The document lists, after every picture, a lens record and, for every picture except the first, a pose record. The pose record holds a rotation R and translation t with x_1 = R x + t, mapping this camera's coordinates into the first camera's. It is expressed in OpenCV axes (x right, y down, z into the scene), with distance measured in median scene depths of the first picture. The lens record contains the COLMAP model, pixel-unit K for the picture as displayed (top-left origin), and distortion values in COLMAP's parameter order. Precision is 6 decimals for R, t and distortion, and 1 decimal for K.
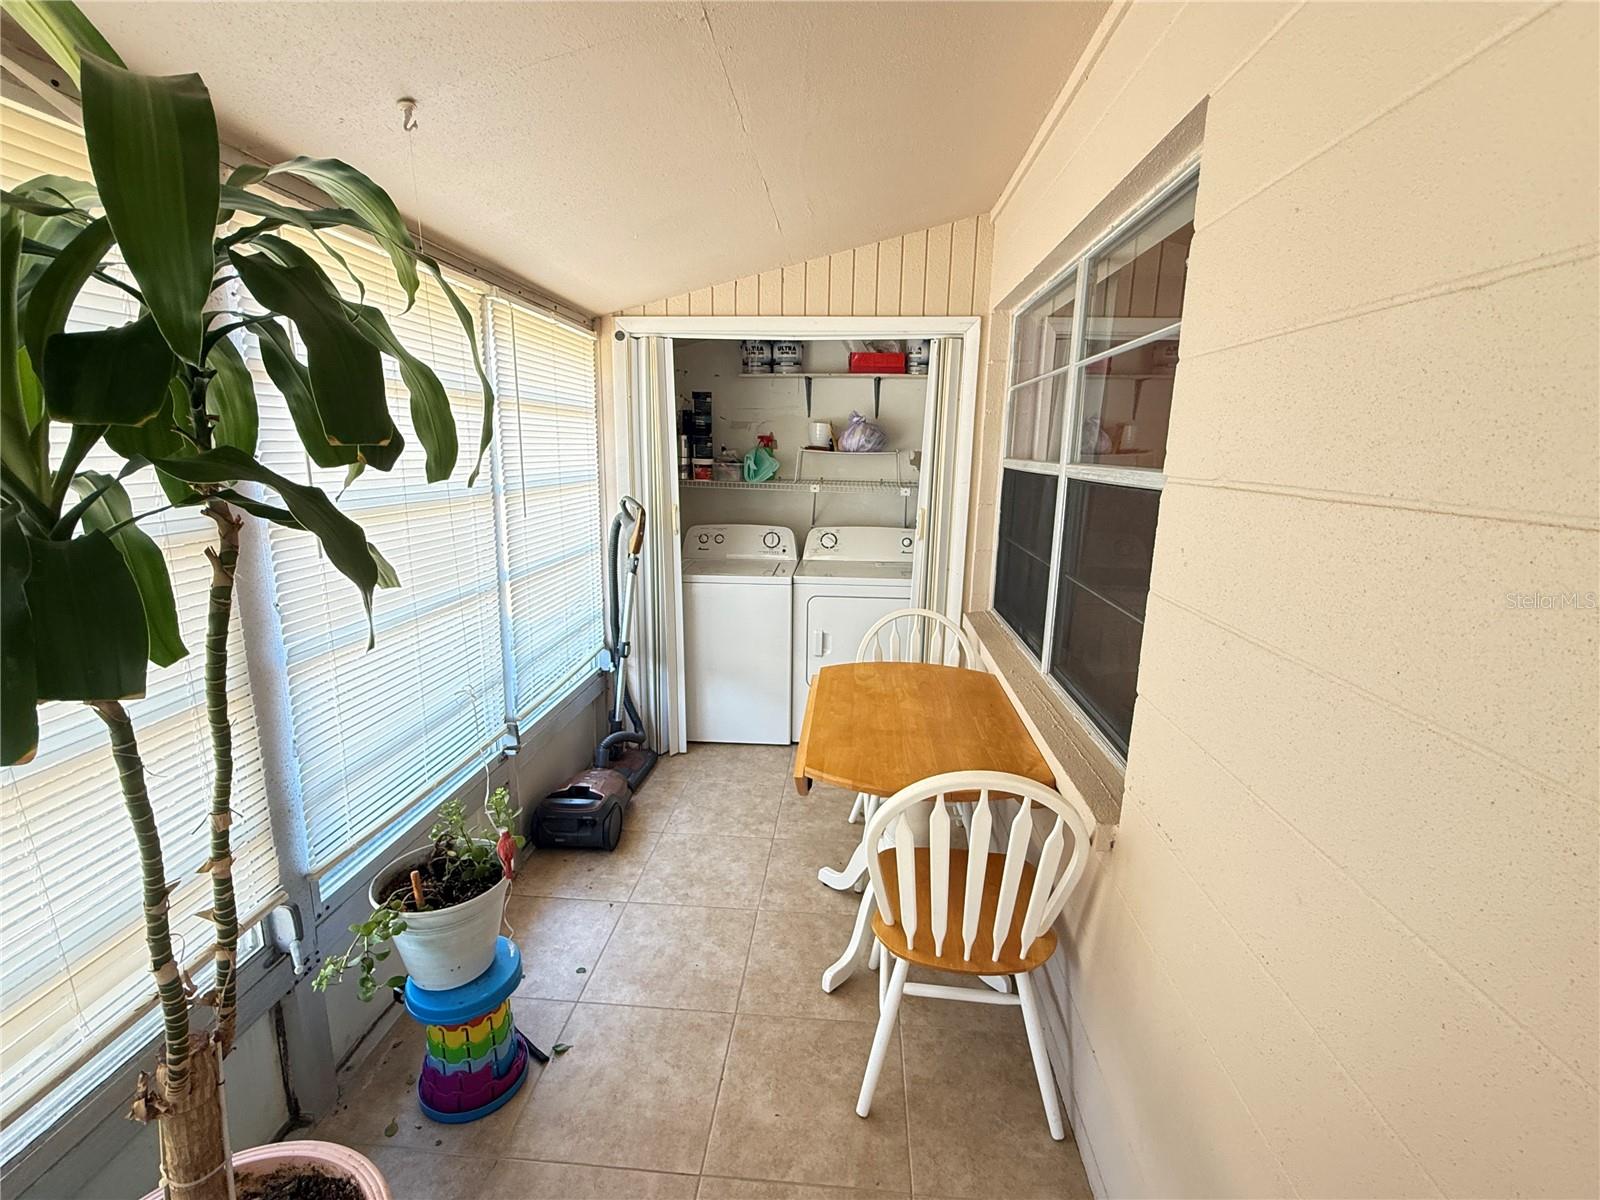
lens RADIAL K [[716.9, 0, 798.4], [0, 716.9, 599.9], [0, 0, 1]] dist [-0.001237, -0.000111]
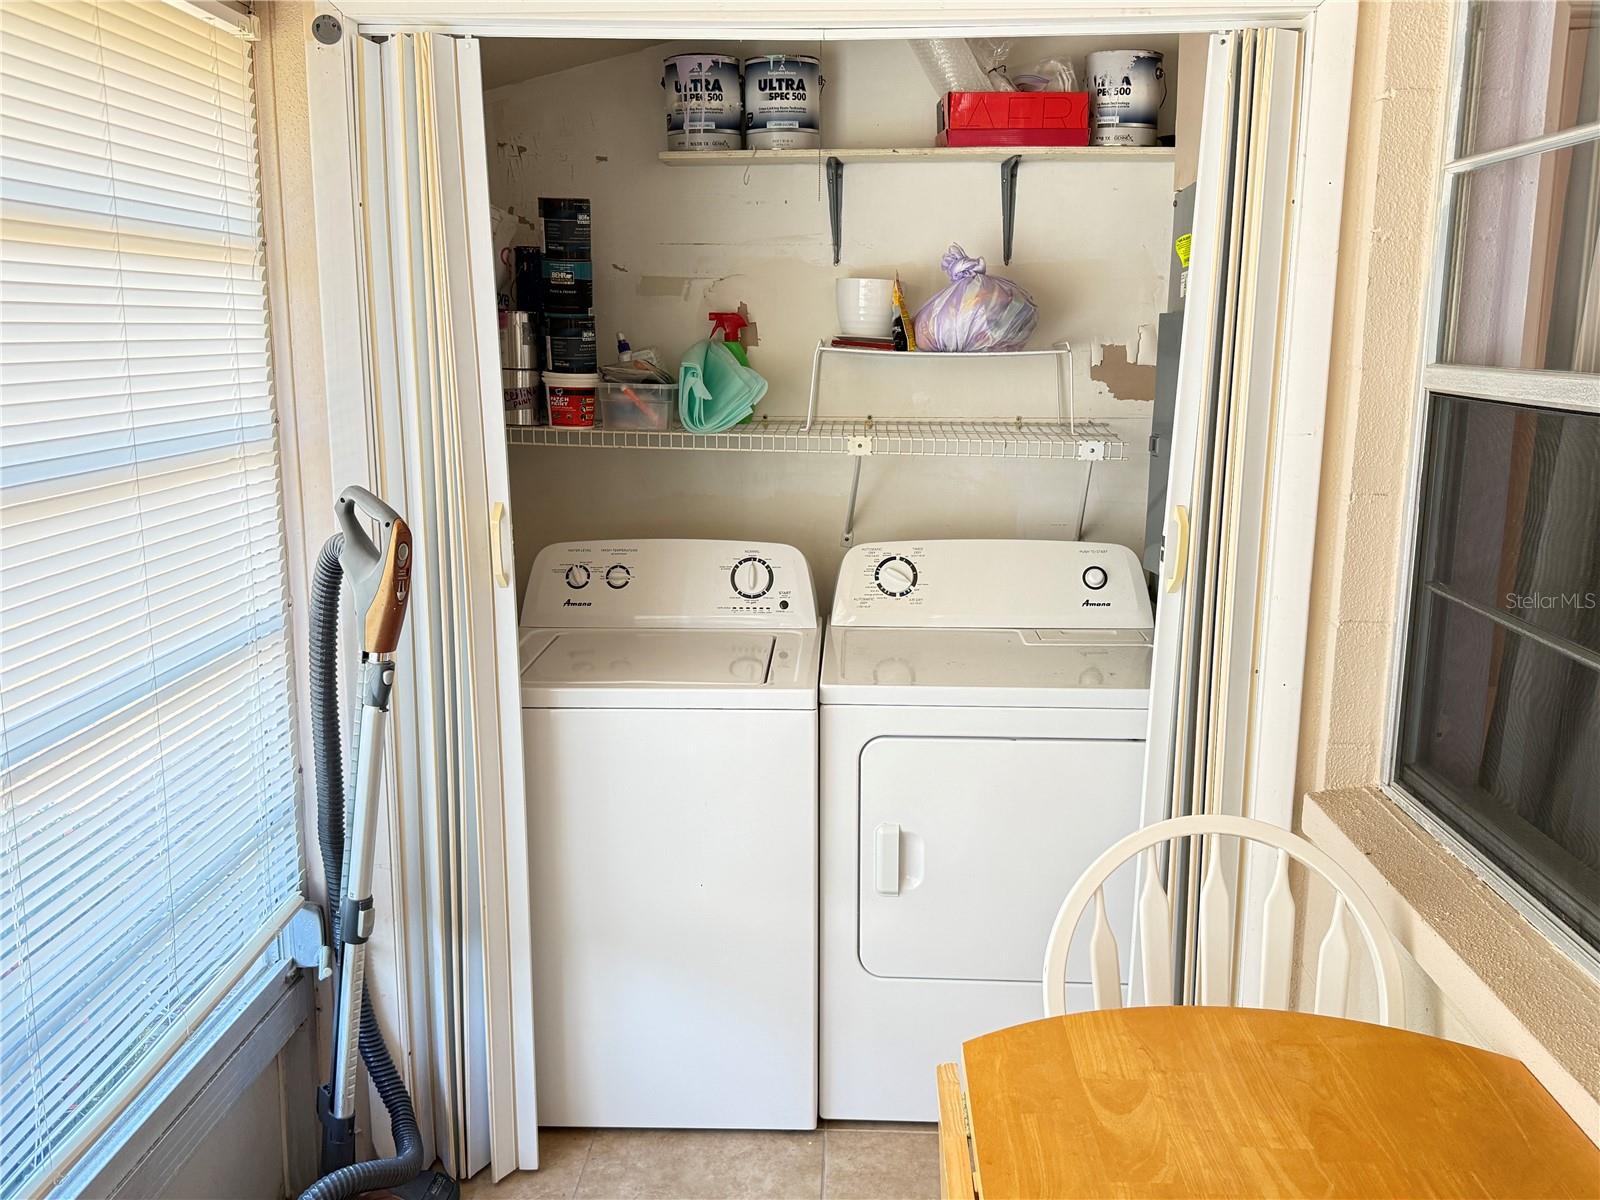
lens RADIAL K [[1382.0, 0, 799.2], [0, 1382.0, 604.0], [0, 0, 1]] dist [0.173009, -0.375752]
pose [[0.999299, -0.019042, 0.032239, -0.037905], [0.019551, 0.999688, -0.015540, -0.060053], [-0.031933, 0.016160, 0.999359, 0.254016]]
